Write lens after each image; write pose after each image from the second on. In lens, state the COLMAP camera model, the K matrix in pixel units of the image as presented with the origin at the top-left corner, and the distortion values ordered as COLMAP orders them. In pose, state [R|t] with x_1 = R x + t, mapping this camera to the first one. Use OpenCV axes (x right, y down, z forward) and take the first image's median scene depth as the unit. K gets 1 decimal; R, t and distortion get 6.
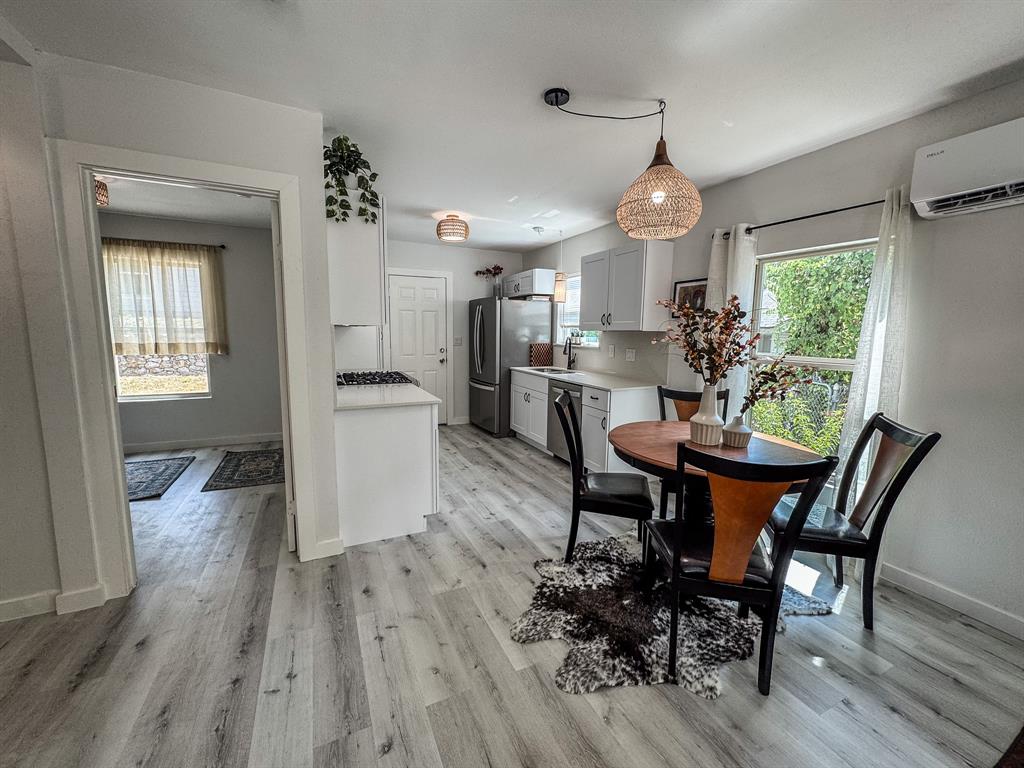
lens RADIAL K [[411.5, 0, 511.6], [0, 411.5, 382.3], [0, 0, 1]] dist [-0.001929, -0.000463]
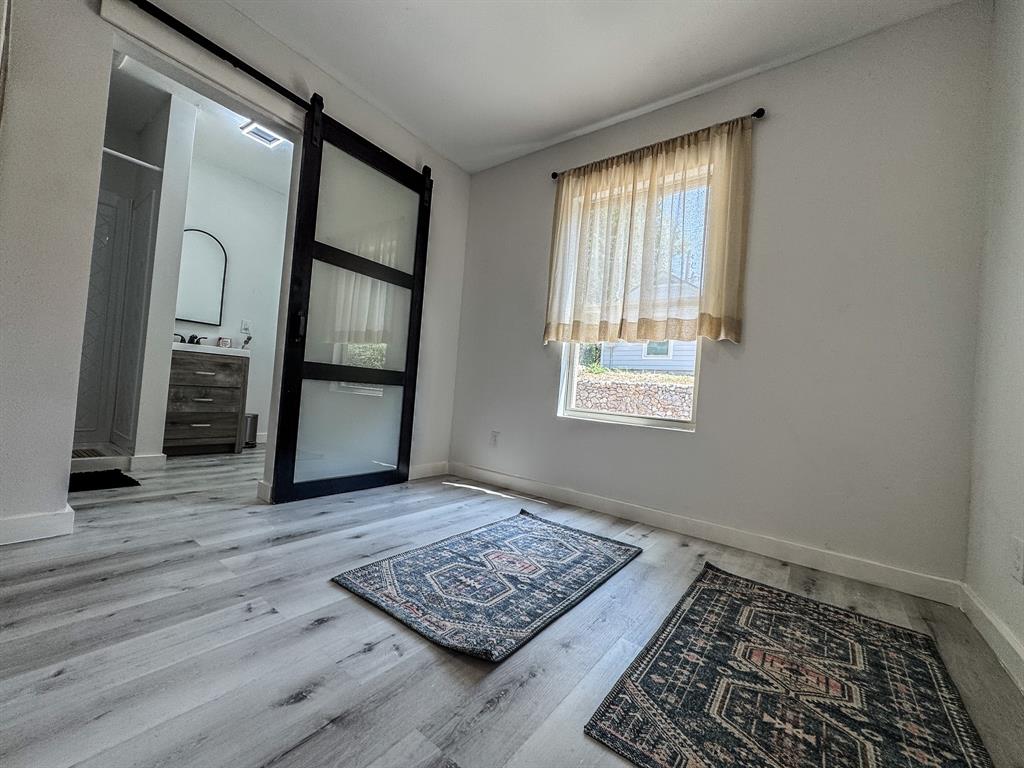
lens RADIAL K [[411.5, 0, 512.1], [0, 411.5, 381.7], [0, 0, 1]] dist [-0.001929, -0.000463]
pose [[0.463074, 0.005616, -0.886302, -0.433325], [-0.182559, 0.979142, -0.089180, 0.066071], [0.867314, 0.203100, 0.454441, 0.628774]]
